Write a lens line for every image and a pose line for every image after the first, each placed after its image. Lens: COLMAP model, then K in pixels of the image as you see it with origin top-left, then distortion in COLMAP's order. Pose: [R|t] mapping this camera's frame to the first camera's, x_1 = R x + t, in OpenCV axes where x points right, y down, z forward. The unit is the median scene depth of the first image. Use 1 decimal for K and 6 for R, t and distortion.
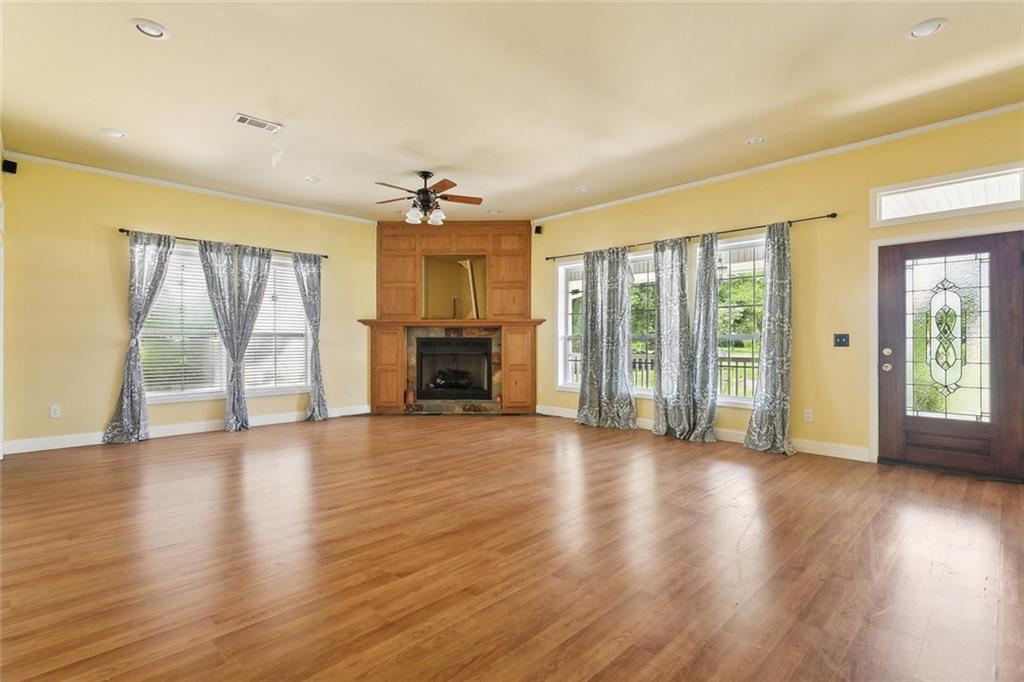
lens RADIAL K [[486.6, 0, 514.0], [0, 486.6, 338.0], [0, 0, 1]] dist [0.013508, 0.000460]
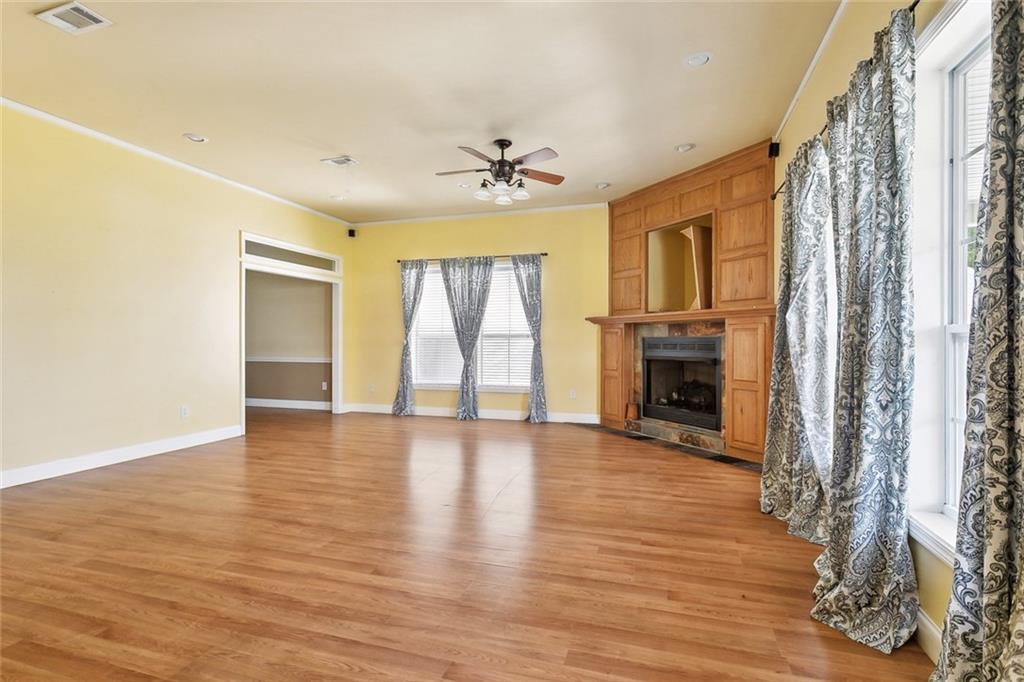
lens RADIAL K [[501.3, 0, 512.0], [0, 501.3, 341.0], [0, 0, 1]] dist [-0.001726, 0.000339]
pose [[0.470532, 0.000689, -0.882383, 0.502625], [0.002759, 0.999994, 0.002252, 0.002520], [0.882379, -0.003494, 0.470527, 0.520931]]
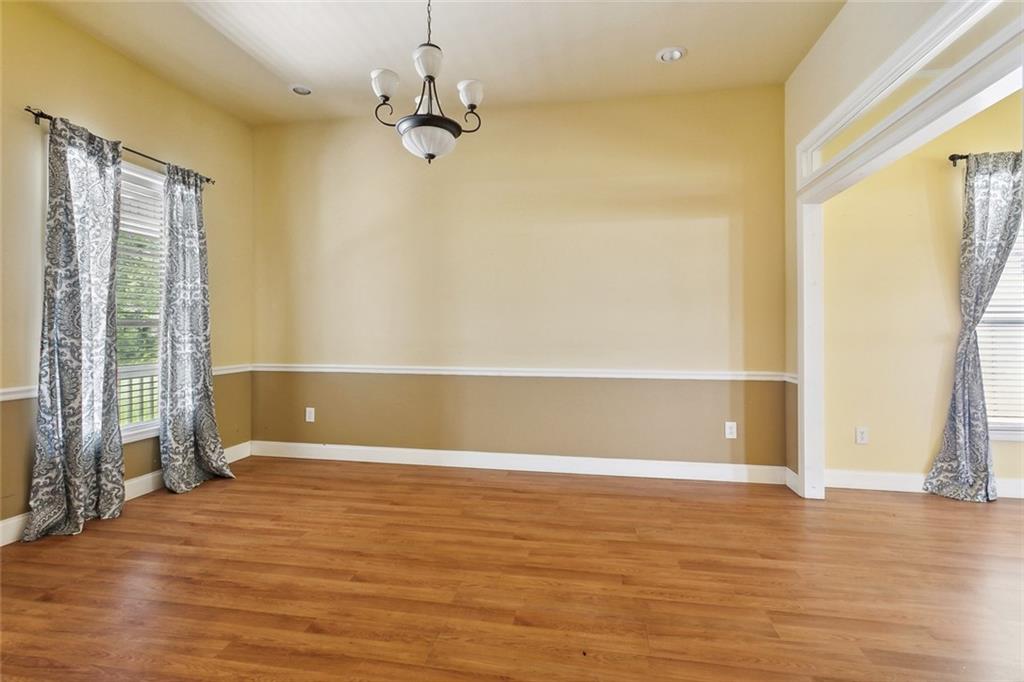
lens RADIAL K [[486.6, 0, 514.0], [0, 486.6, 338.0], [0, 0, 1]] dist [0.013508, 0.000460]
pose [[0.577905, 0.006046, -0.816082, -0.515545], [0.004500, 0.999934, 0.010595, 0.001189], [0.816092, -0.009796, 0.577839, 0.153290]]
